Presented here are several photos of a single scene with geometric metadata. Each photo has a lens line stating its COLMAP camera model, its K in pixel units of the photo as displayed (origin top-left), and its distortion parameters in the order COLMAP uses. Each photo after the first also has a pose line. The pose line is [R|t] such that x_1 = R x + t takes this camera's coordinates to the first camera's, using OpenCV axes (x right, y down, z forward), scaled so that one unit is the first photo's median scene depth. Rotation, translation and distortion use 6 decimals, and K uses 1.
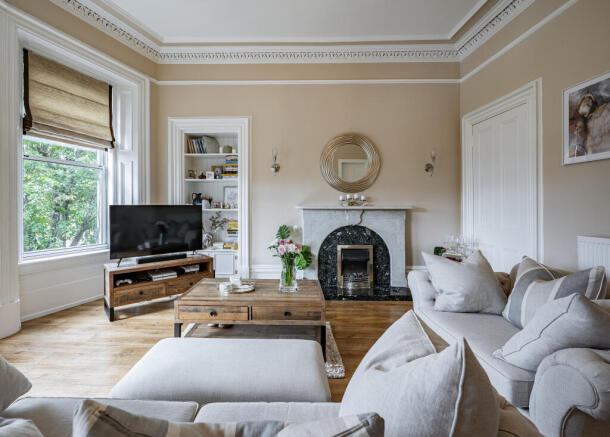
lens RADIAL K [[270.8, 0, 294.0], [0, 270.8, 207.3], [0, 0, 1]] dist [-0.002679, -0.000882]
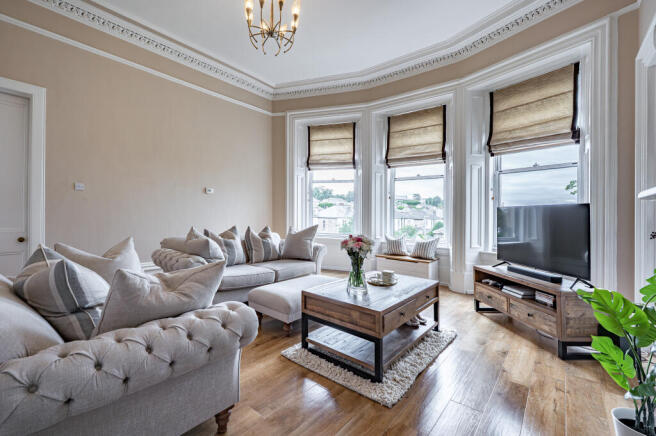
lens RADIAL K [[294.0, 0, 300.8], [0, 294.0, 190.0], [0, 0, 1]] dist [-0.000730, 0.000856]
pose [[-0.671317, -0.079267, -0.736919, 0.502240], [-0.028355, 0.996283, -0.081335, 0.033649], [0.740627, -0.033706, -0.671070, 0.916160]]
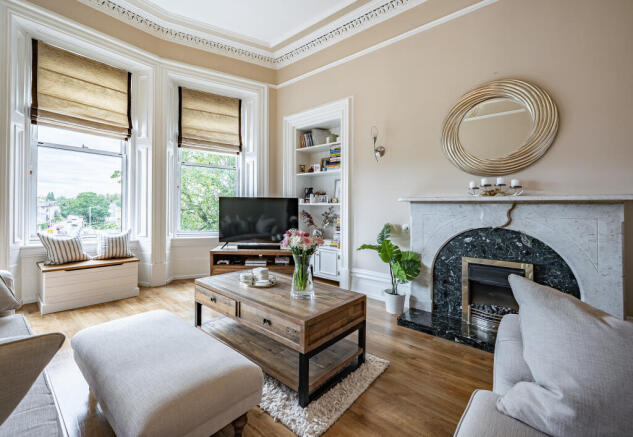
lens RADIAL K [[275.1, 0, 291.8], [0, 275.1, 205.4], [0, 0, 1]] dist [-0.004678, -0.000029]
pose [[0.753336, 0.002708, -0.657631, 0.283225], [-0.018862, 0.999669, -0.017490, 0.035572], [0.657366, 0.025580, 0.753137, 0.224867]]
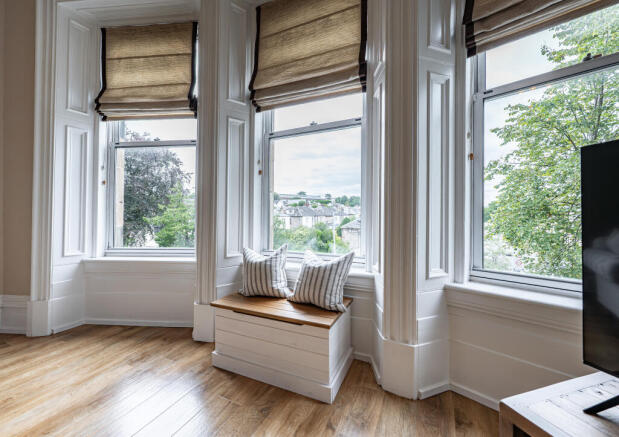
lens RADIAL K [[266.7, 0, 303.0], [0, 266.7, 211.0], [0, 0, 1]] dist [0.000088, 0.000109]
pose [[-0.442144, -0.011238, -0.896874, -0.256970], [0.001780, 0.999909, -0.013407, 0.044652], [0.896942, -0.007524, -0.442083, 0.670660]]
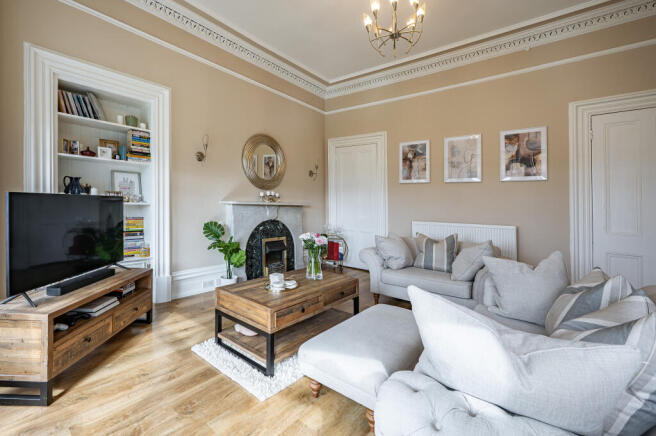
lens RADIAL K [[272.9, 0, 307.6], [0, 272.9, 202.4], [0, 0, 1]] dist [-0.005916, -0.000129]
pose [[0.645883, 0.020368, 0.763165, -0.533035], [-0.020679, 0.999744, -0.009182, 0.003150], [-0.763156, -0.009851, 0.646139, 0.173242]]
